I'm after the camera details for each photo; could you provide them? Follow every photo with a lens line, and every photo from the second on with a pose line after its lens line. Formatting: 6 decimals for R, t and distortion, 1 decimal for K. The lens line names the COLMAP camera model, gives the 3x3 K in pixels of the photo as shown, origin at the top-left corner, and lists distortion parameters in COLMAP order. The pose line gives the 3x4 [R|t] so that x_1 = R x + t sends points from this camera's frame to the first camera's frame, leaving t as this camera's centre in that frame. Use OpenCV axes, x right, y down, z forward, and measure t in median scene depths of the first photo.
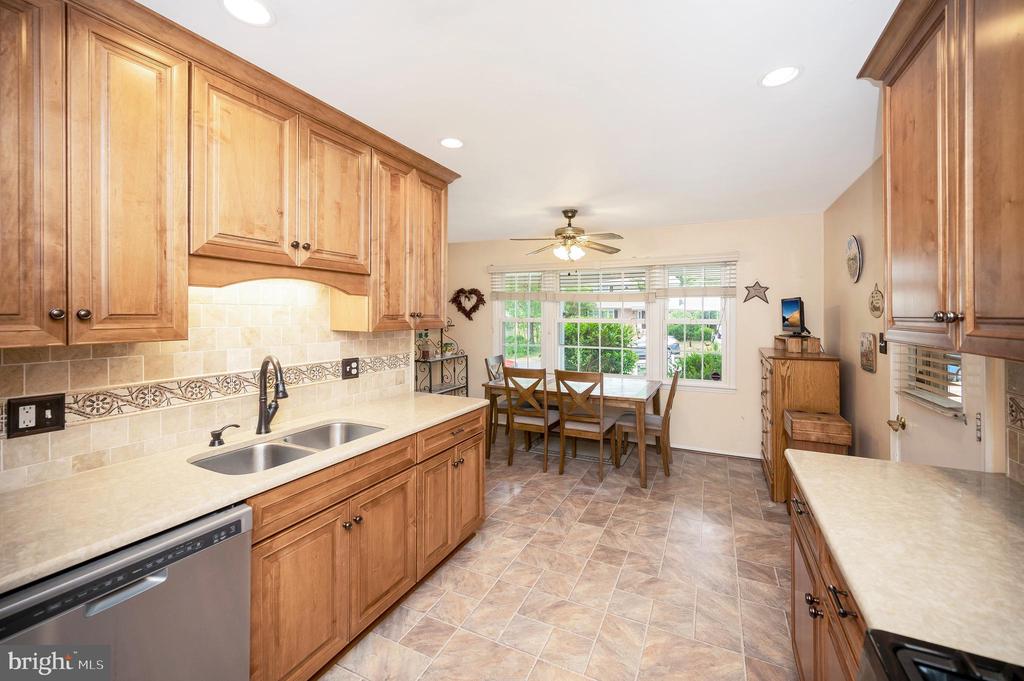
lens RADIAL K [[410.7, 0, 512.0], [0, 410.7, 335.9], [0, 0, 1]] dist [-0.014668, -0.000158]
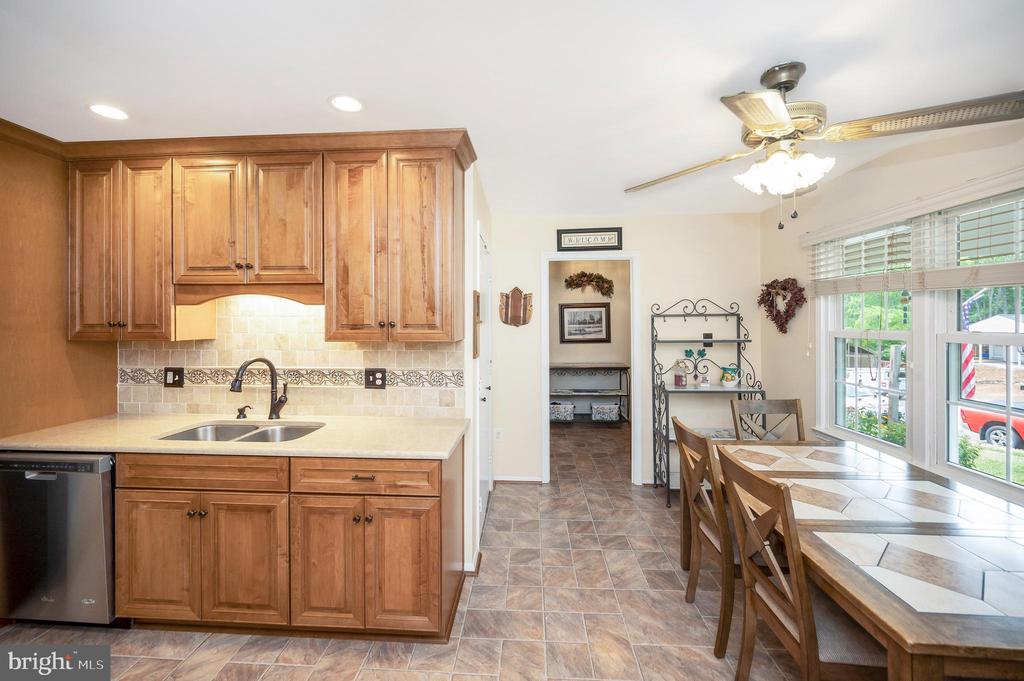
lens RADIAL K [[410.7, 0, 512.0], [0, 410.7, 335.9], [0, 0, 1]] dist [-0.014668, -0.000158]
pose [[0.392727, 0.029378, -0.919186, 0.799071], [-0.045446, 0.998888, 0.012509, -0.062939], [0.918531, 0.036861, 0.393626, 1.141500]]
